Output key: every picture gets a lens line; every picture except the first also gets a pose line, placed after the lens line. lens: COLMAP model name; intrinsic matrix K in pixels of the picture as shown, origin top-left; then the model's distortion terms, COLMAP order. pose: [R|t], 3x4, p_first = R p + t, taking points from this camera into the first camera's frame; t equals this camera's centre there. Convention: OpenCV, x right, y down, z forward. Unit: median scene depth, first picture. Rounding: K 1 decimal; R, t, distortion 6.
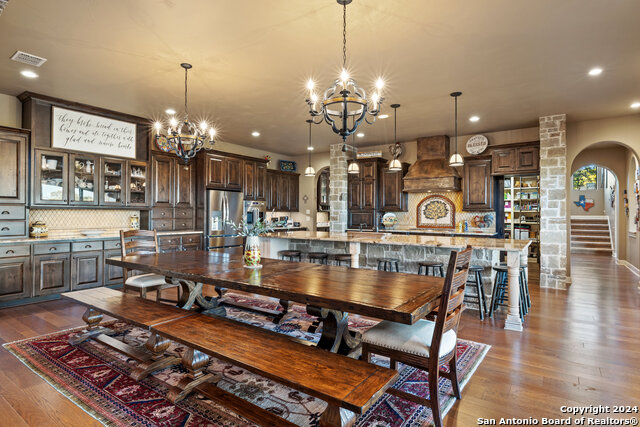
lens RADIAL K [[344.6, 0, 320.4], [0, 344.6, 210.9], [0, 0, 1]] dist [0.000111, -0.001062]
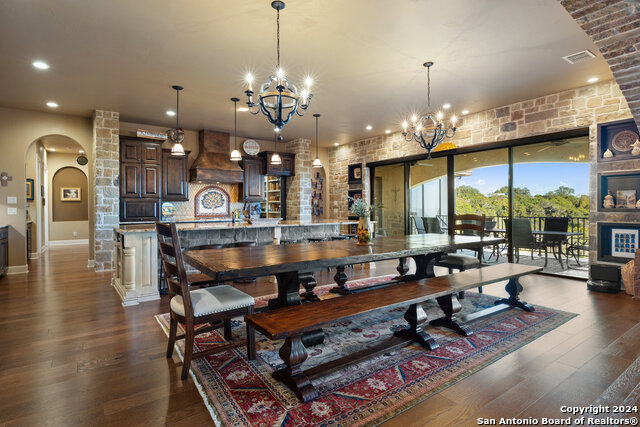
lens RADIAL K [[338.8, 0, 319.9], [0, 338.8, 216.1], [0, 0, 1]] dist [-0.001773, 0.000982]
pose [[0.318264, -0.025583, 0.947657, -0.618057], [-0.001556, 0.999620, 0.027508, 0.019248], [-0.948001, -0.010229, 0.318104, 0.381528]]
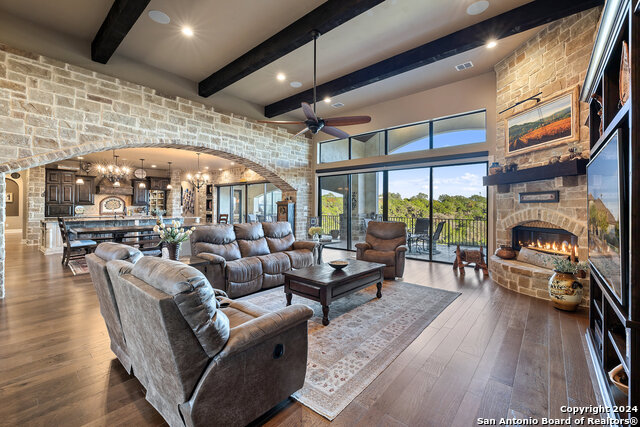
lens RADIAL K [[271.9, 0, 321.4], [0, 271.9, 208.9], [0, 0, 1]] dist [0.003214, -0.000054]
pose [[0.073977, -0.011906, 0.997189, -1.128792], [-0.014409, 0.999812, 0.013006, -0.014926], [-0.997156, -0.015331, 0.073792, -0.232317]]
